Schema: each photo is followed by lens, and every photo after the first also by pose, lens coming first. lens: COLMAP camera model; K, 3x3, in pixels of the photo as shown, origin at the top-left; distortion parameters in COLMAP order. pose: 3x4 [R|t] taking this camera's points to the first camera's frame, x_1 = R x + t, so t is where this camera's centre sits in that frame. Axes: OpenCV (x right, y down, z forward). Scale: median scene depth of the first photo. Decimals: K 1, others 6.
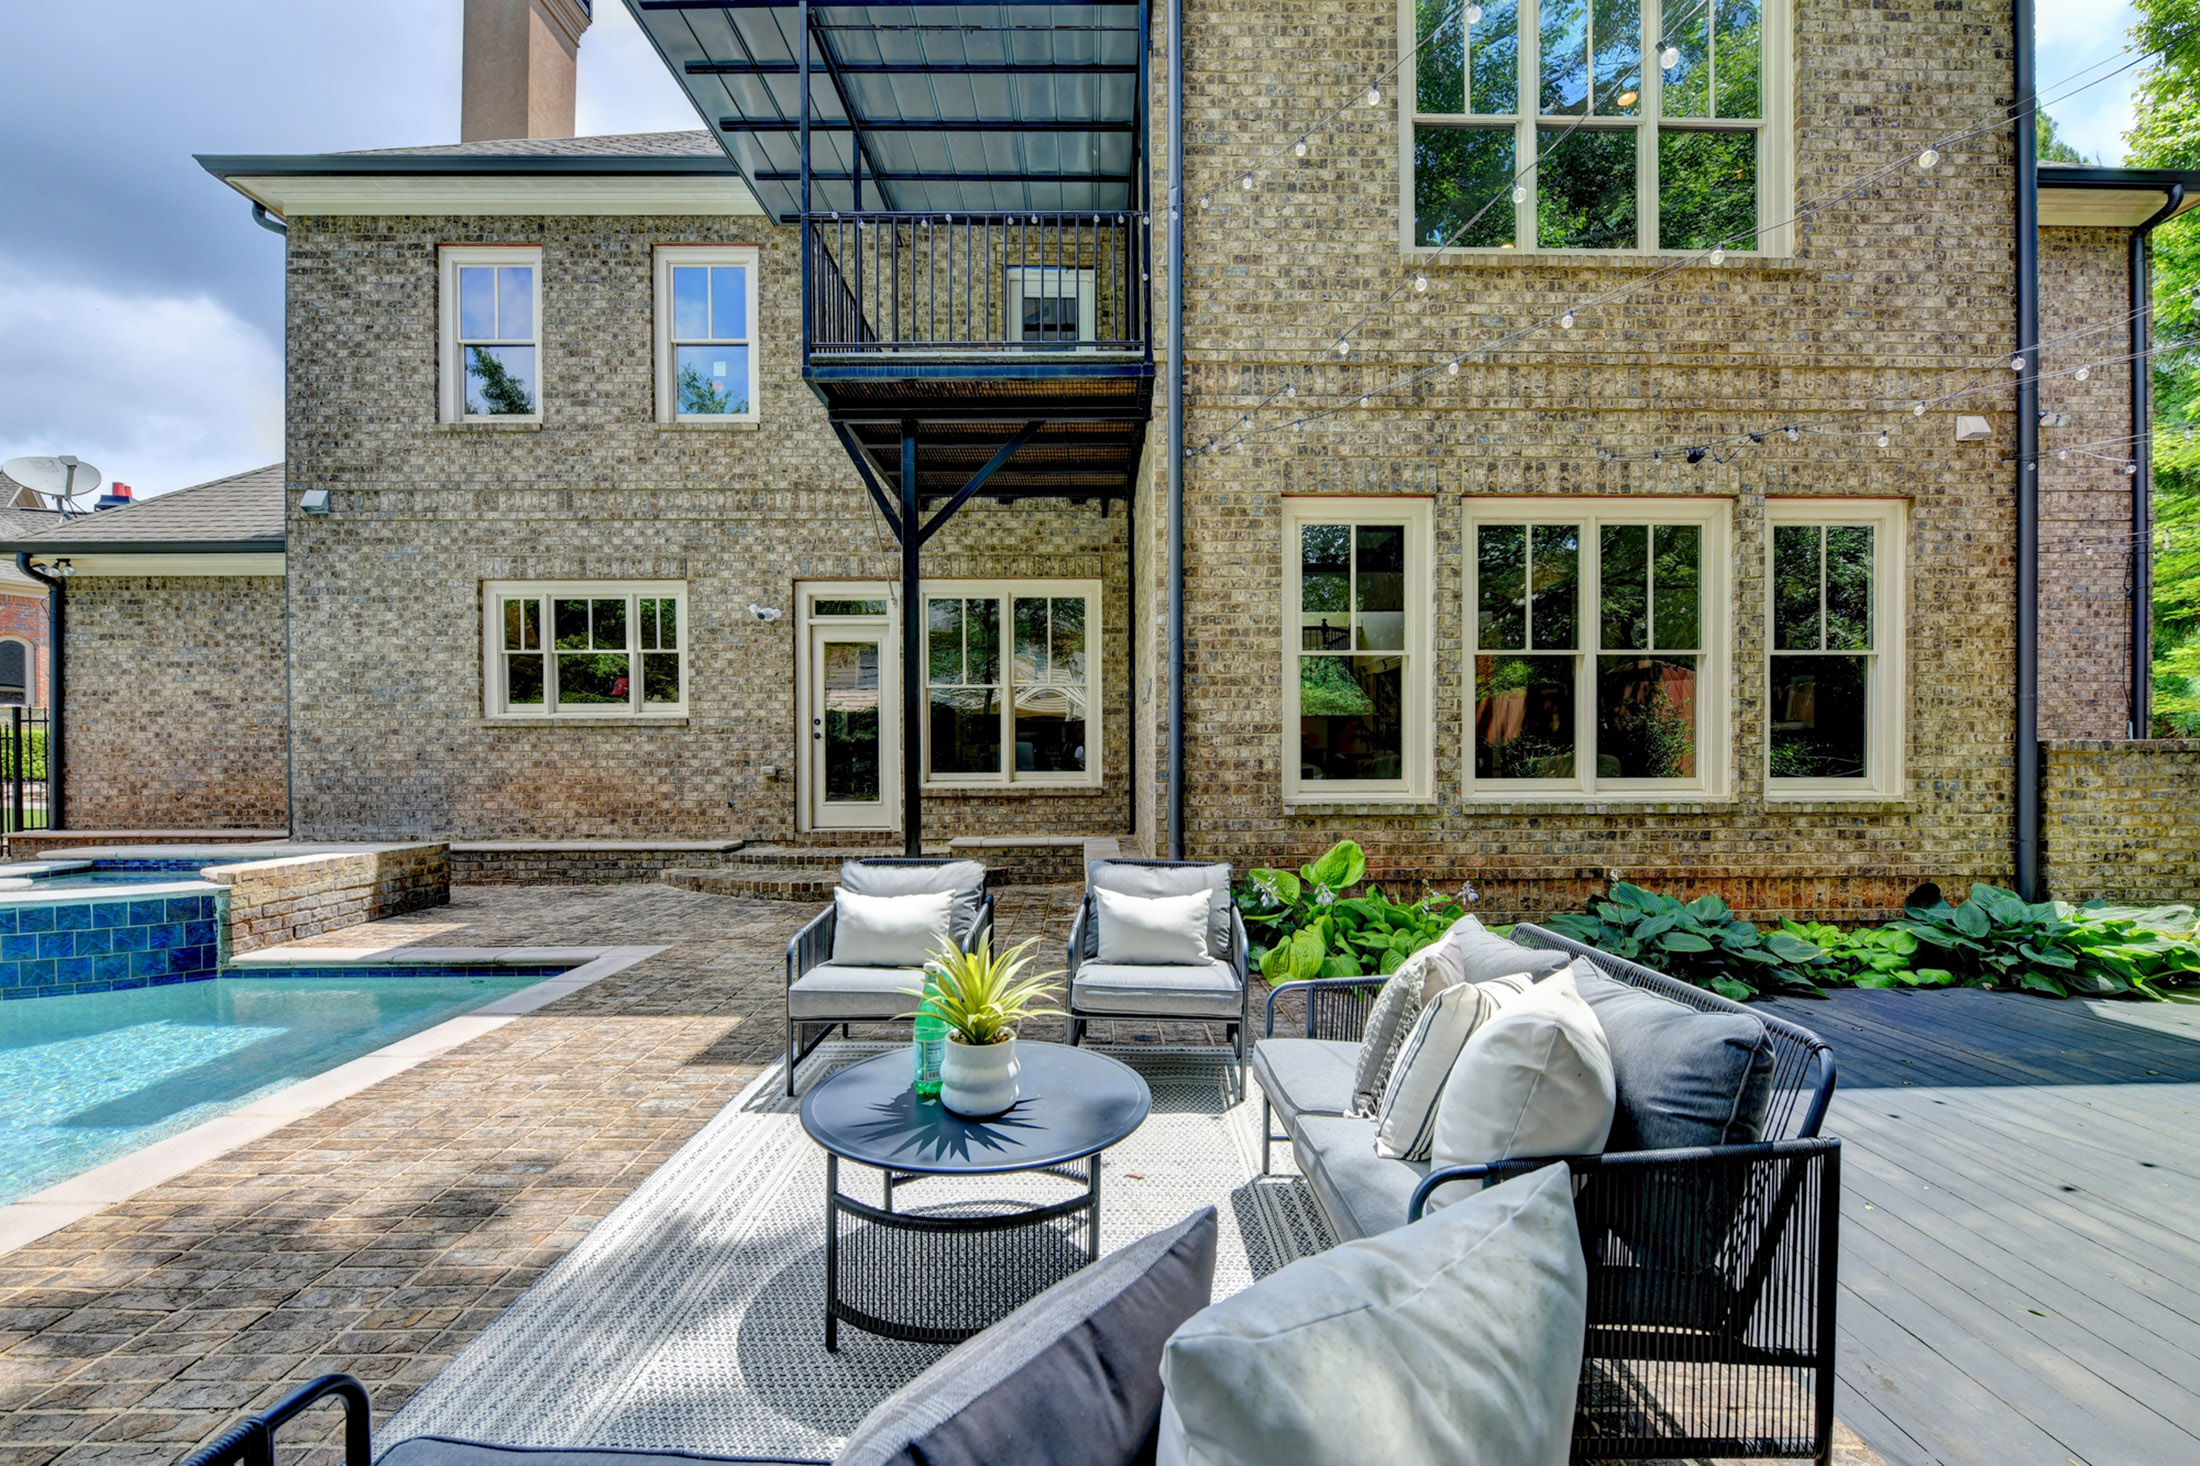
lens RADIAL K [[920.6, 0, 1110.4], [0, 920.6, 759.0], [0, 0, 1]] dist [-0.005622, -0.001187]
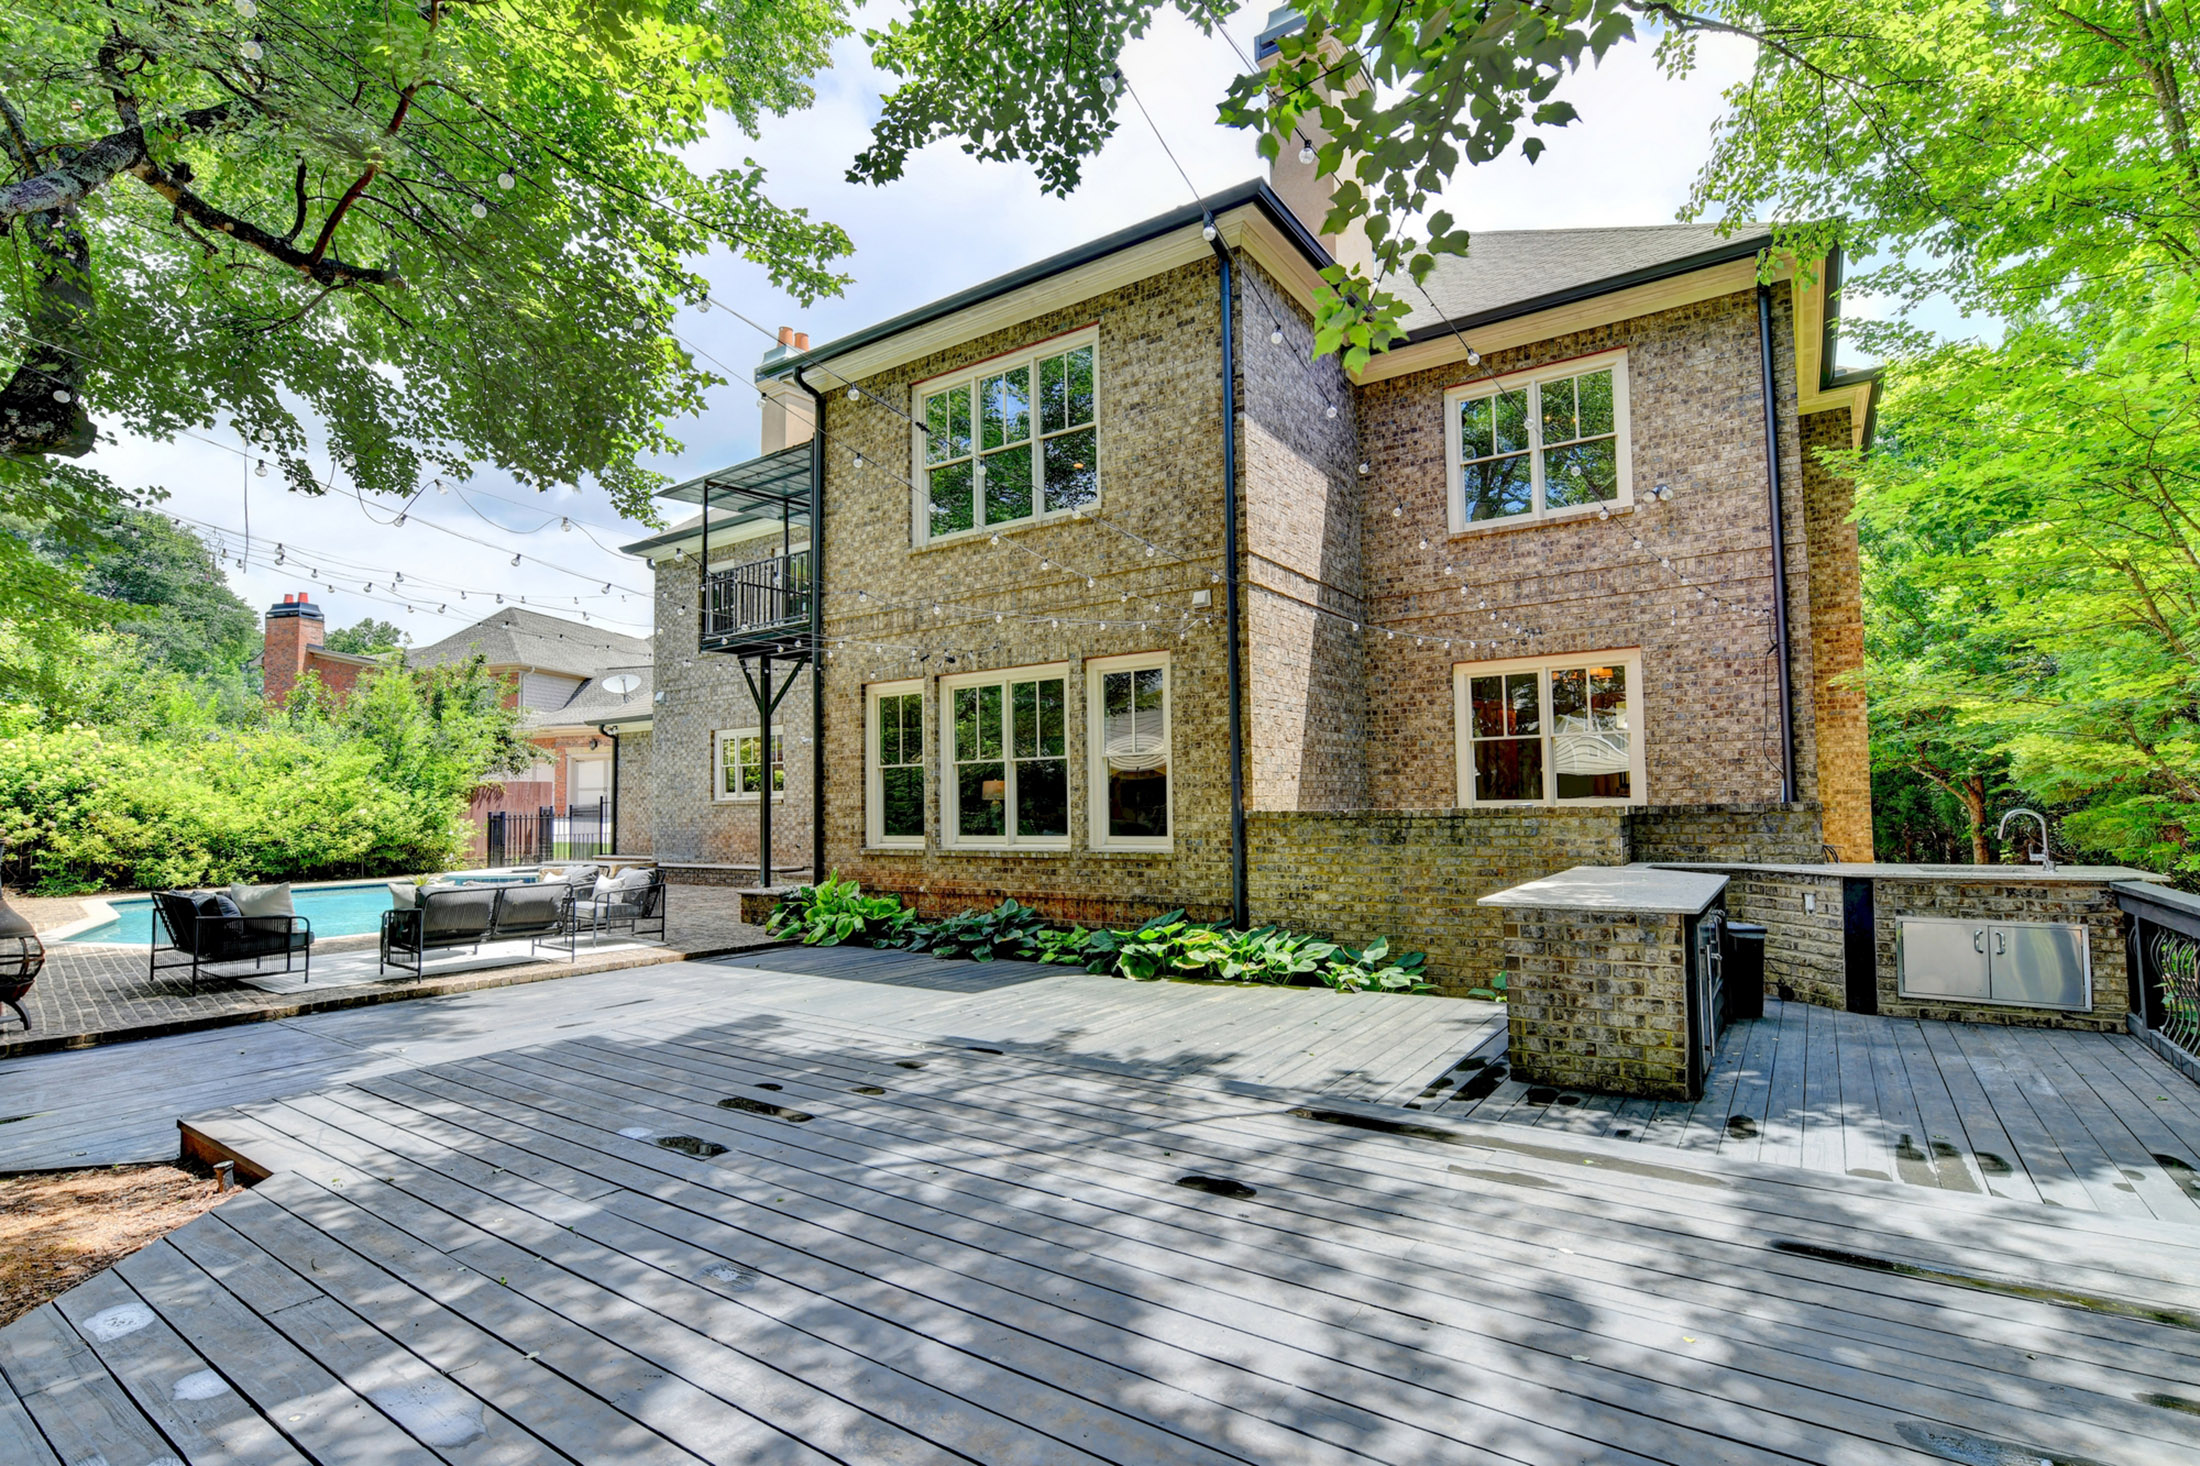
lens RADIAL K [[920.6, 0, 1129.0], [0, 920.6, 763.8], [0, 0, 1]] dist [-0.005622, -0.001187]
pose [[0.854685, -0.034659, -0.517988, 1.140429], [0.009652, 0.998657, -0.050894, -0.016042], [0.519057, 0.038499, 0.853872, -0.225673]]
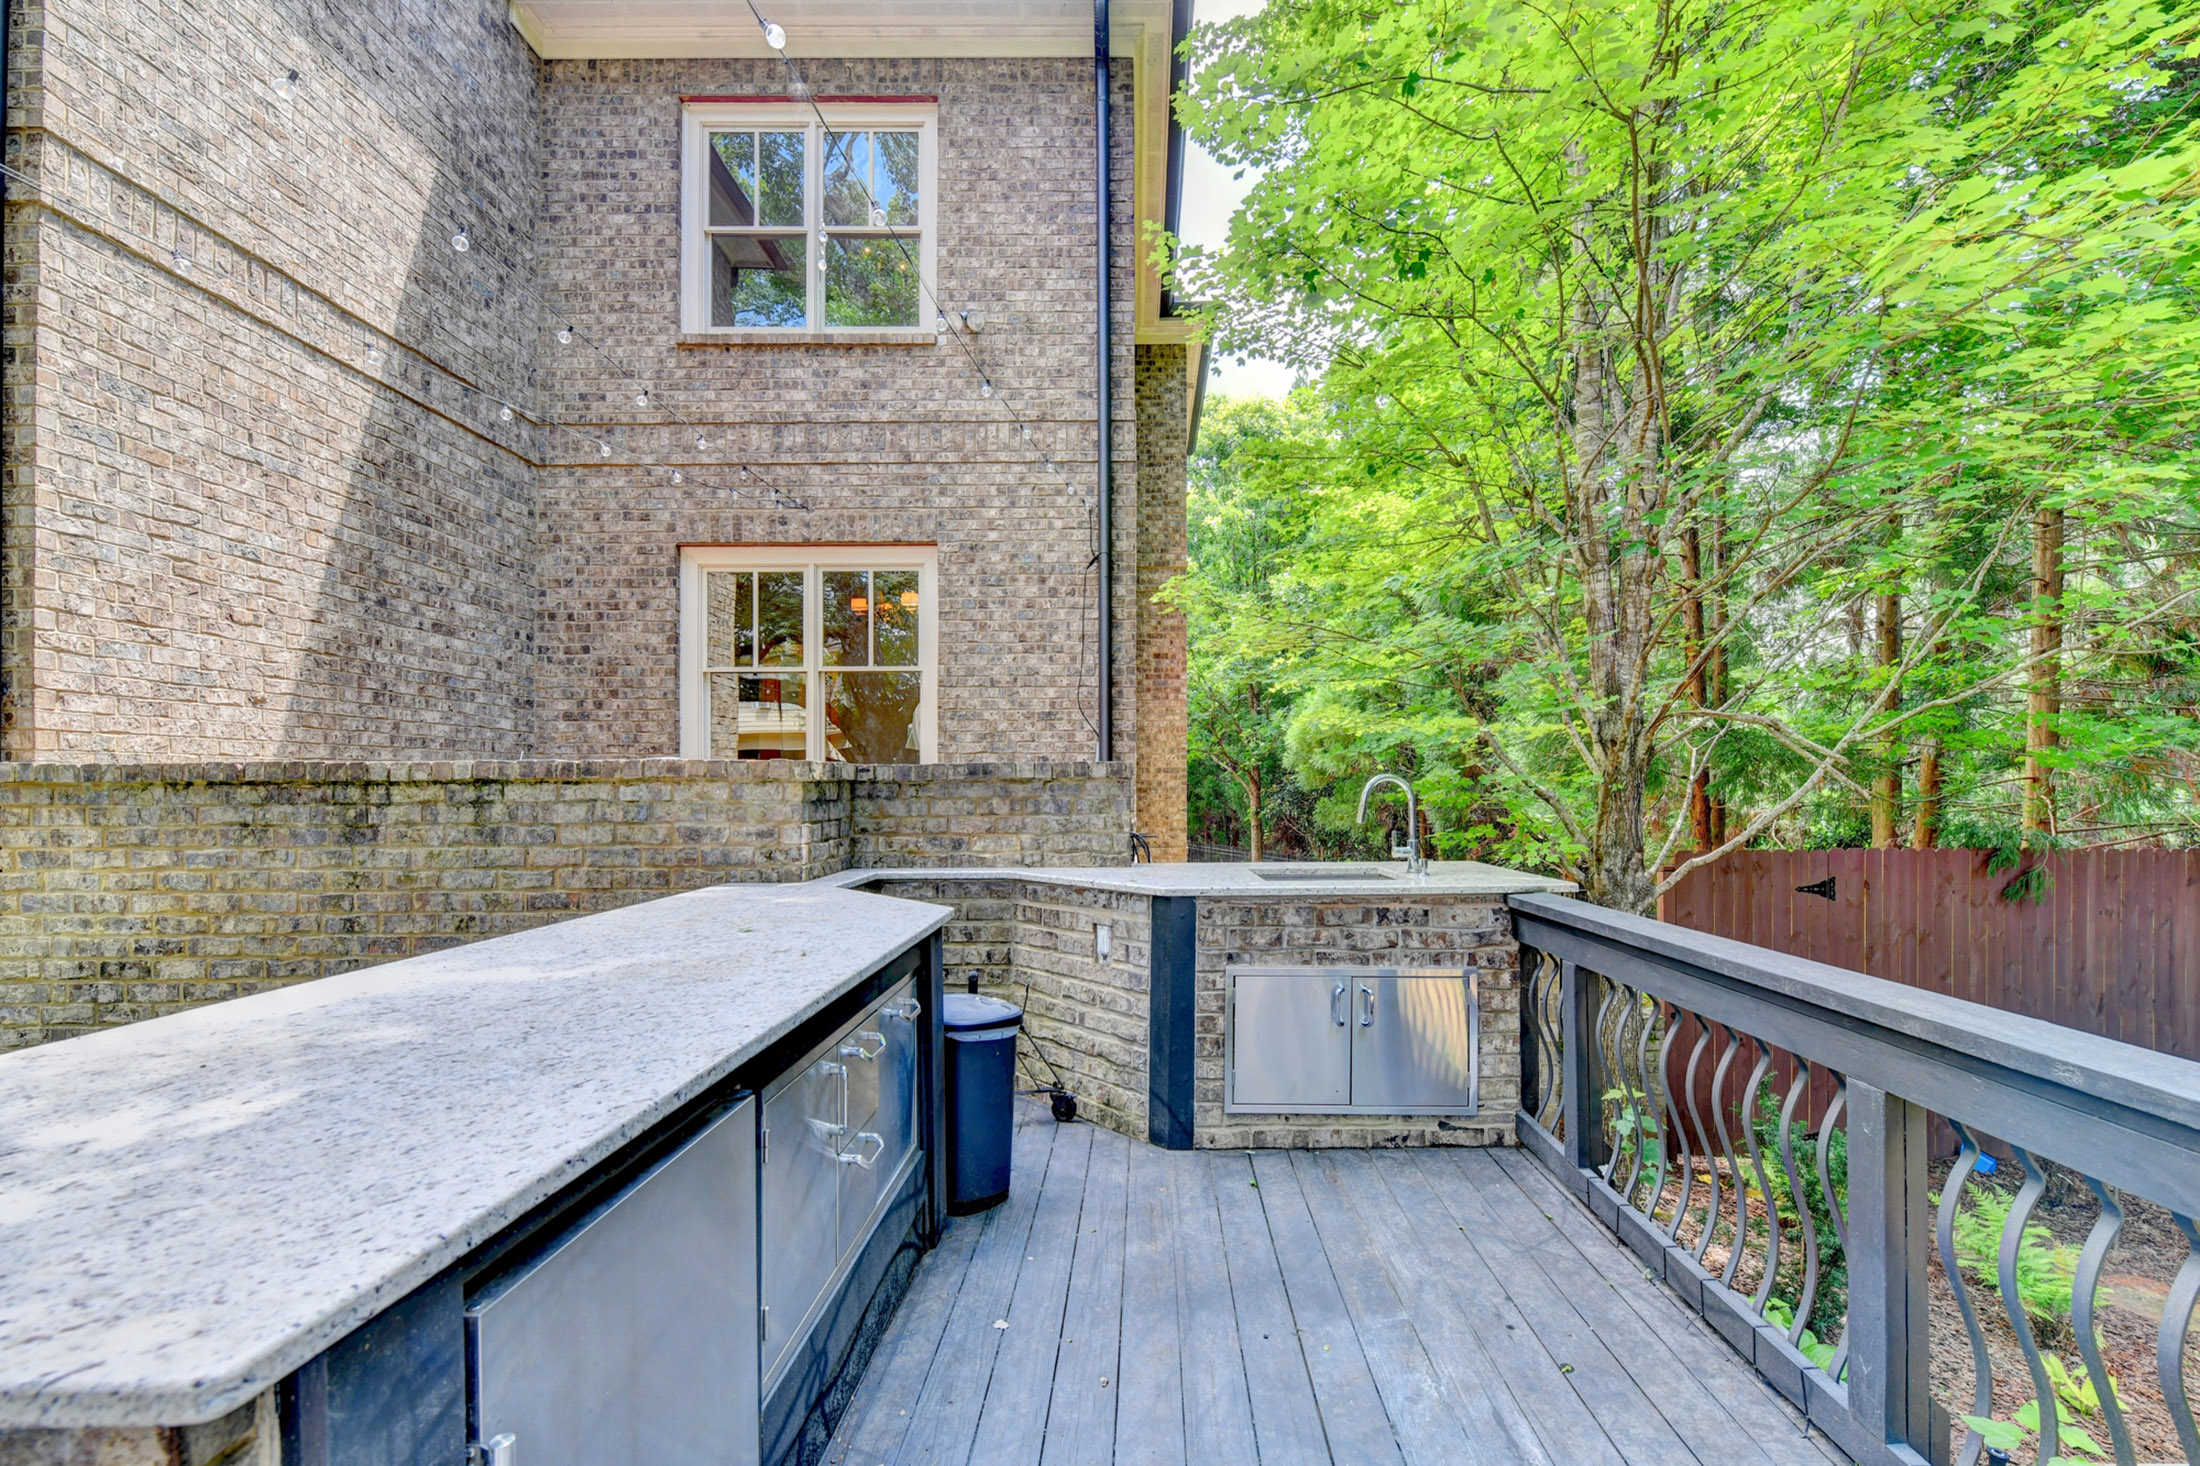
lens RADIAL K [[920.6, 0, 1076.9], [0, 920.6, 779.9], [0, 0, 1]] dist [-0.005622, -0.001187]
pose [[0.999834, 0.002107, 0.018101, 1.205911], [-0.001917, 0.999943, -0.010517, -0.003449], [-0.018122, 0.010481, 0.999781, 0.305614]]
